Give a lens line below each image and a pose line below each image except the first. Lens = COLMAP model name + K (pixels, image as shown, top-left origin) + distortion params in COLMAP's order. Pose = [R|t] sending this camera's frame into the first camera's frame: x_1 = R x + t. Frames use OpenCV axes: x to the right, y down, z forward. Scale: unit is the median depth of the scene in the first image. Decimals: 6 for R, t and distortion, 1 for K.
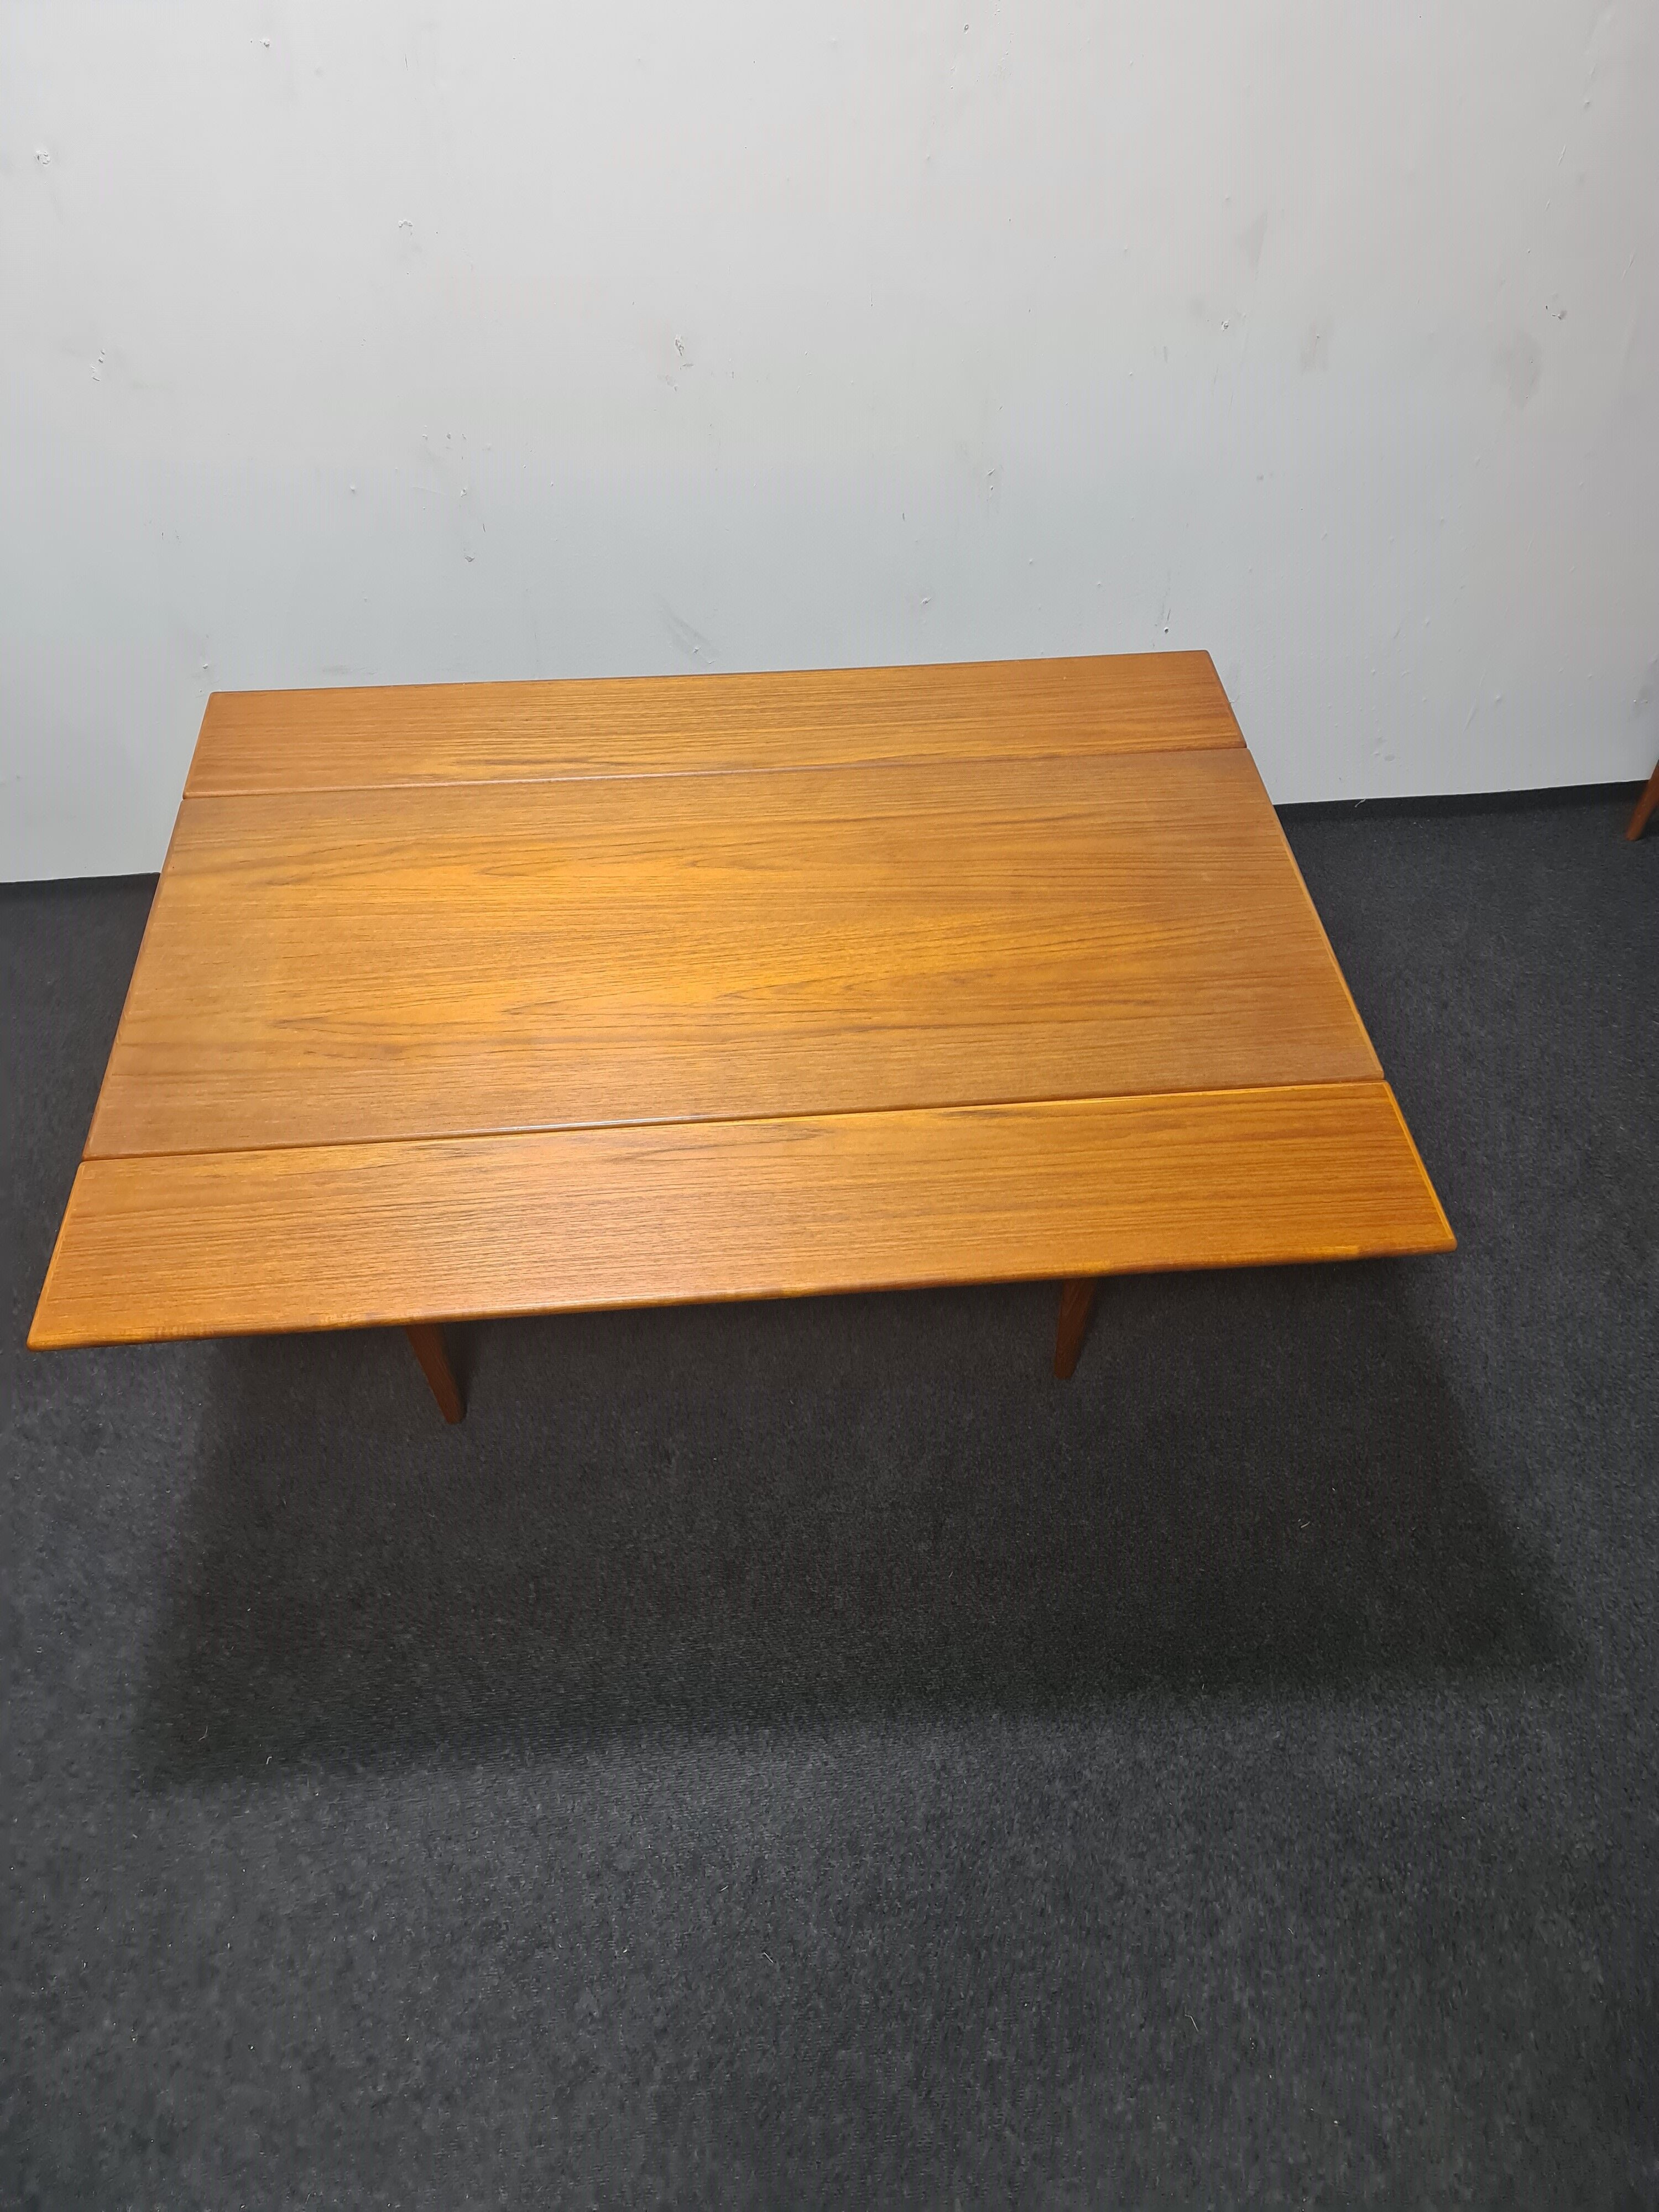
lens RADIAL K [[1621.7, 0, 823.0], [0, 1621.7, 1104.8], [0, 0, 1]] dist [0.077143, -0.062127]
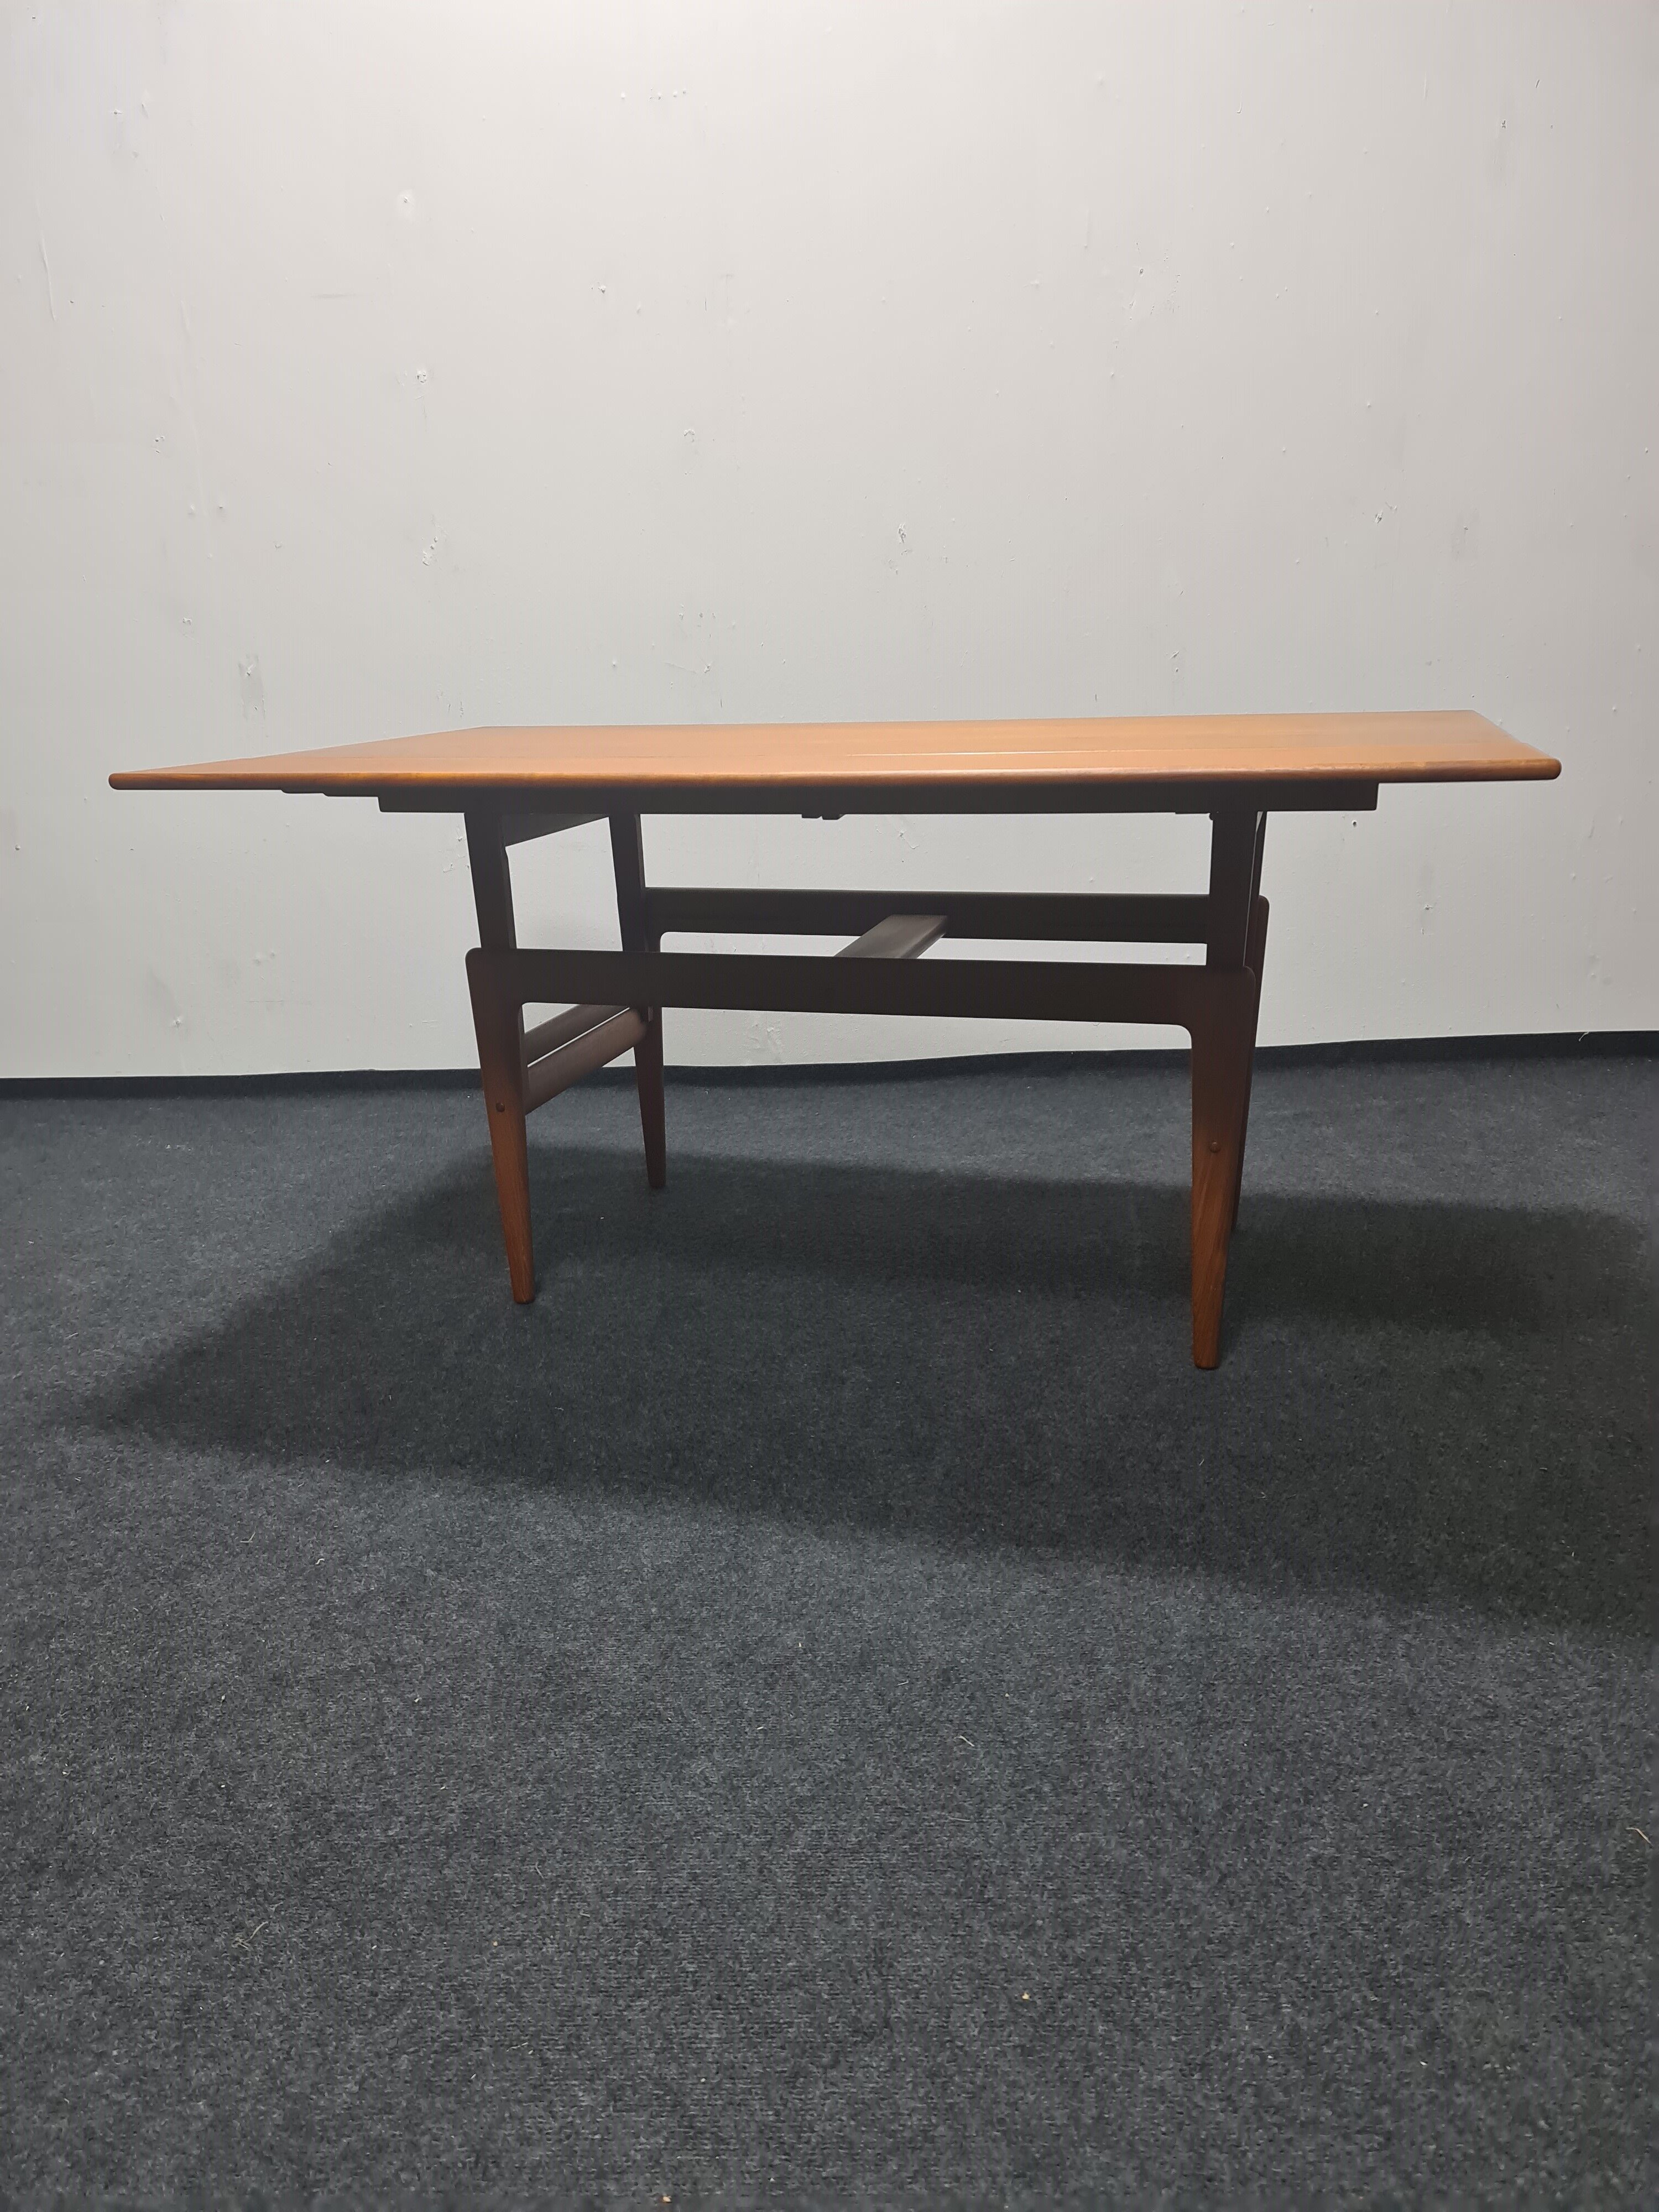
lens RADIAL K [[1621.7, 0, 806.9], [0, 1621.7, 1131.3], [0, 0, 1]] dist [0.077143, -0.062127]
pose [[0.993112, 0.003385, -0.117121, -0.018741], [-0.064621, 0.849637, -0.523393, 0.615701], [0.097739, 0.527357, 0.844003, 0.263604]]
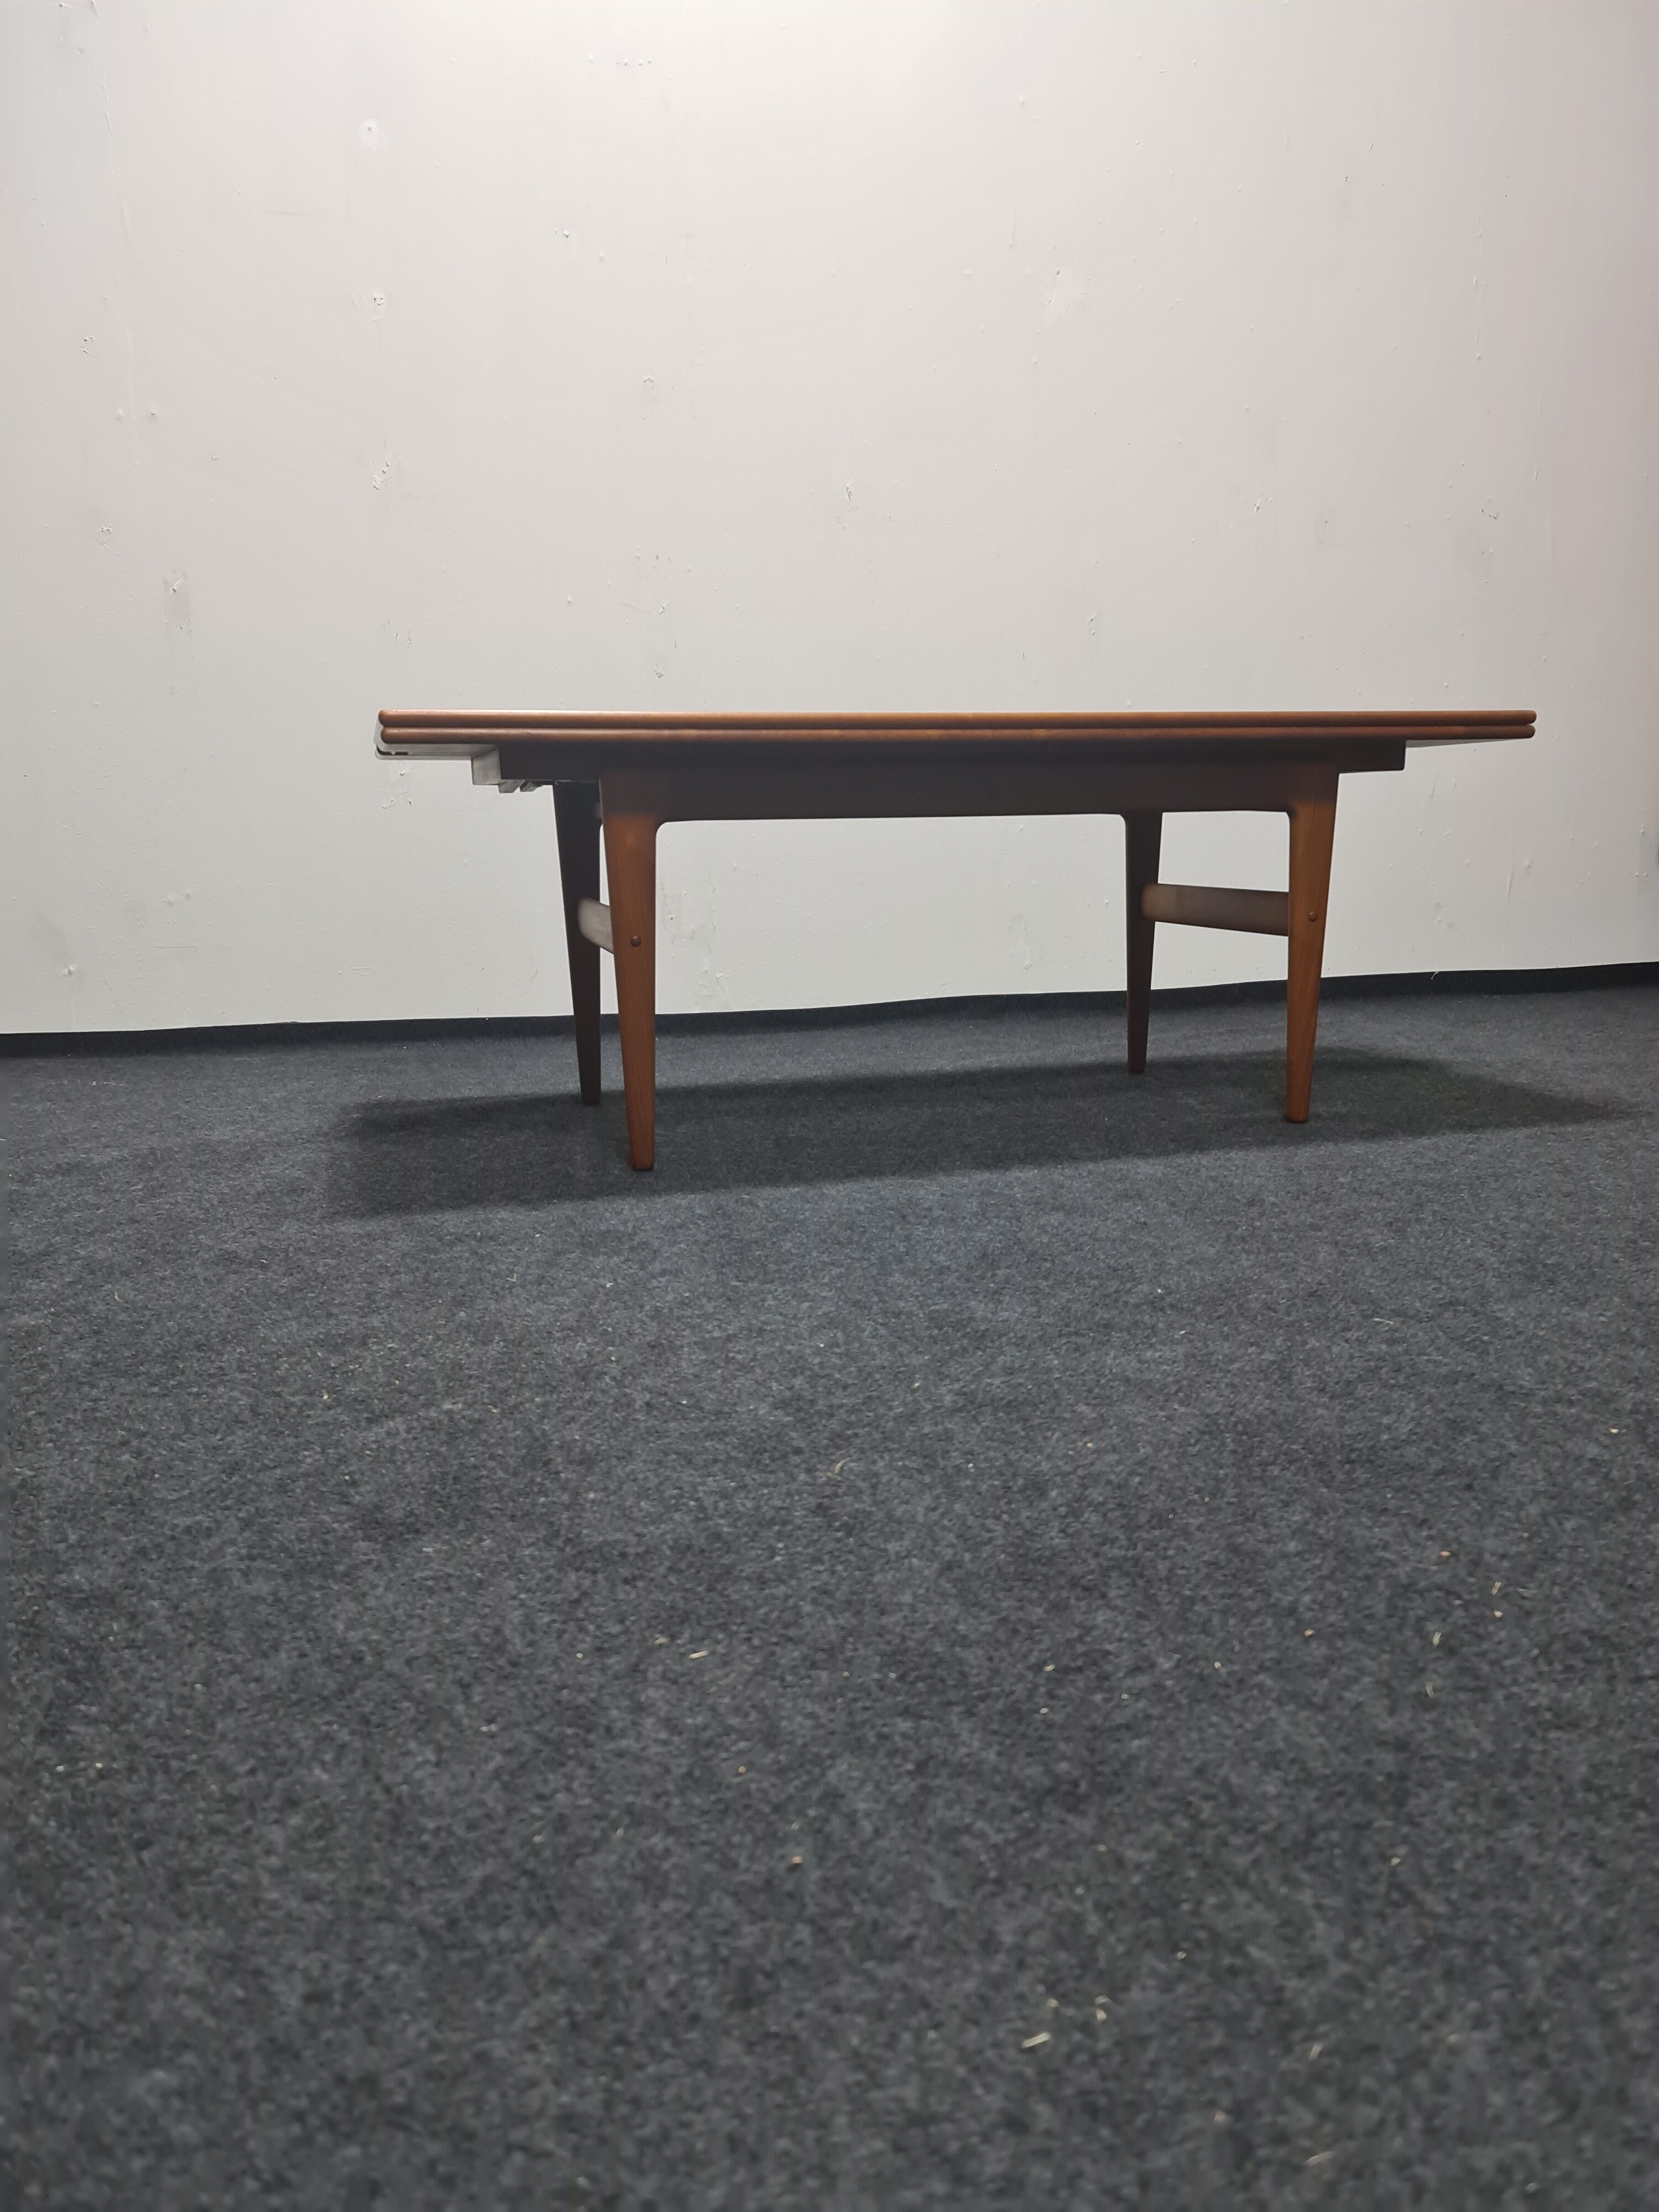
lens RADIAL K [[1621.7, 0, 831.6], [0, 1621.7, 1125.1], [0, 0, 1]] dist [0.077143, -0.062127]
pose [[0.990493, -0.036678, 0.132580, -0.332364], [0.111160, 0.781159, -0.614356, 0.795906], [-0.081033, 0.623254, 0.777810, 0.389697]]
